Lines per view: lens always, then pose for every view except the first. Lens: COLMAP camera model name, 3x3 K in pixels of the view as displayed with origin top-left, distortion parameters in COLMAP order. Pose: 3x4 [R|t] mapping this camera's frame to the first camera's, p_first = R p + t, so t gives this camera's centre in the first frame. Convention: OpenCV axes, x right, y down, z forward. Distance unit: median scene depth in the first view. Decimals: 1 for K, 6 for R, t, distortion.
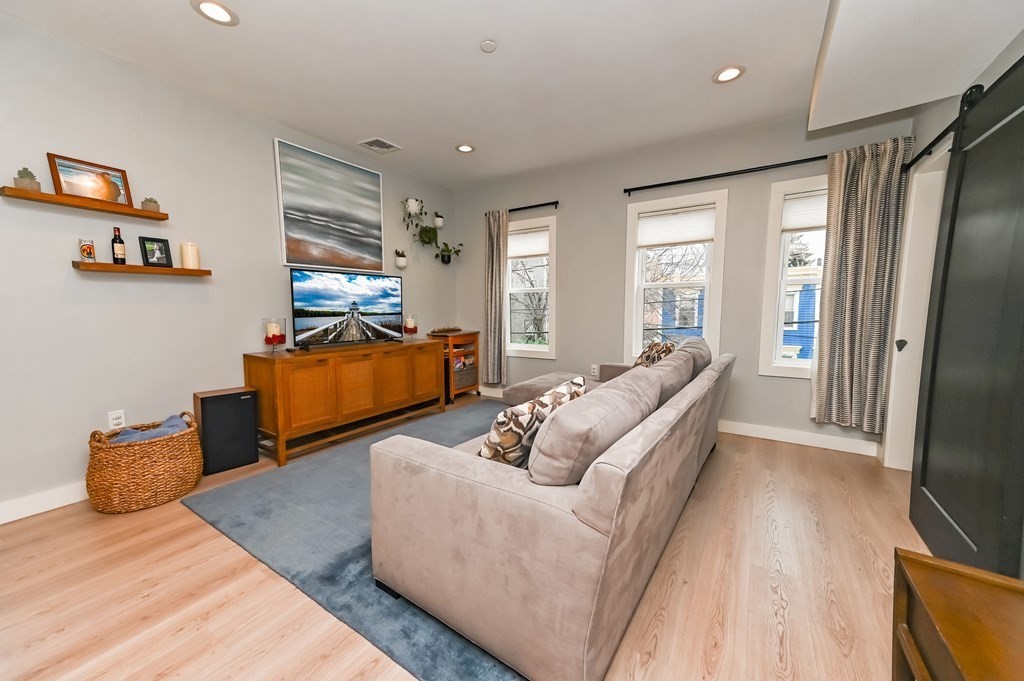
lens RADIAL K [[395.3, 0, 518.8], [0, 395.3, 344.4], [0, 0, 1]] dist [0.020939, -0.000038]
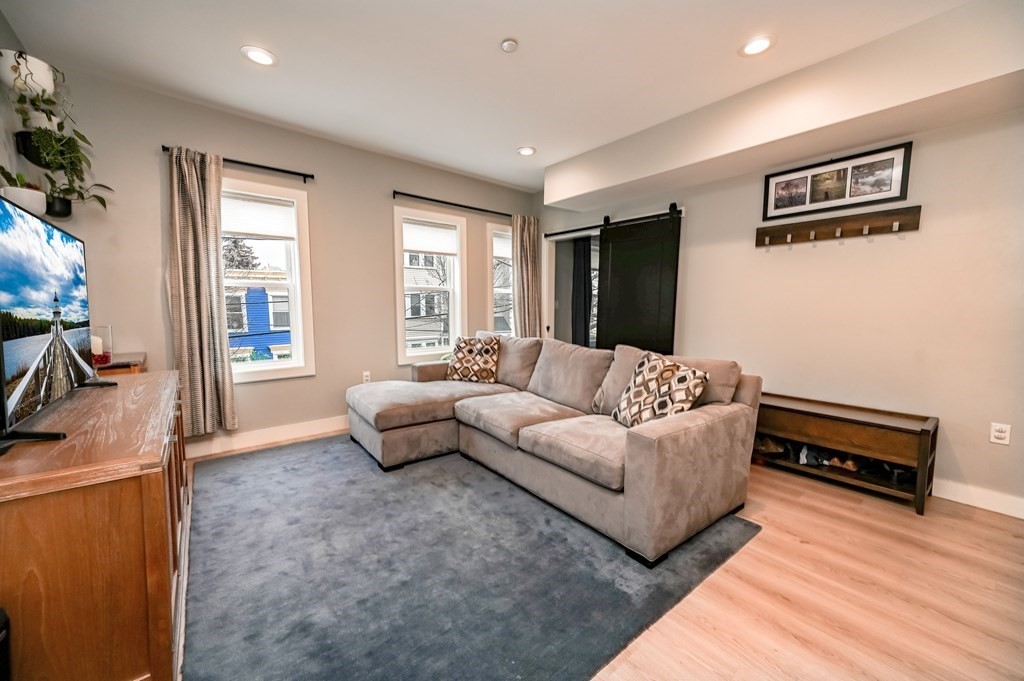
lens RADIAL K [[395.3, 0, 515.0], [0, 395.3, 341.2], [0, 0, 1]] dist [0.020939, -0.000038]
pose [[0.276743, -0.080607, 0.957557, -0.603089], [0.090917, 0.994202, 0.057416, -0.040891], [-0.956633, 0.071169, 0.282467, 0.426290]]
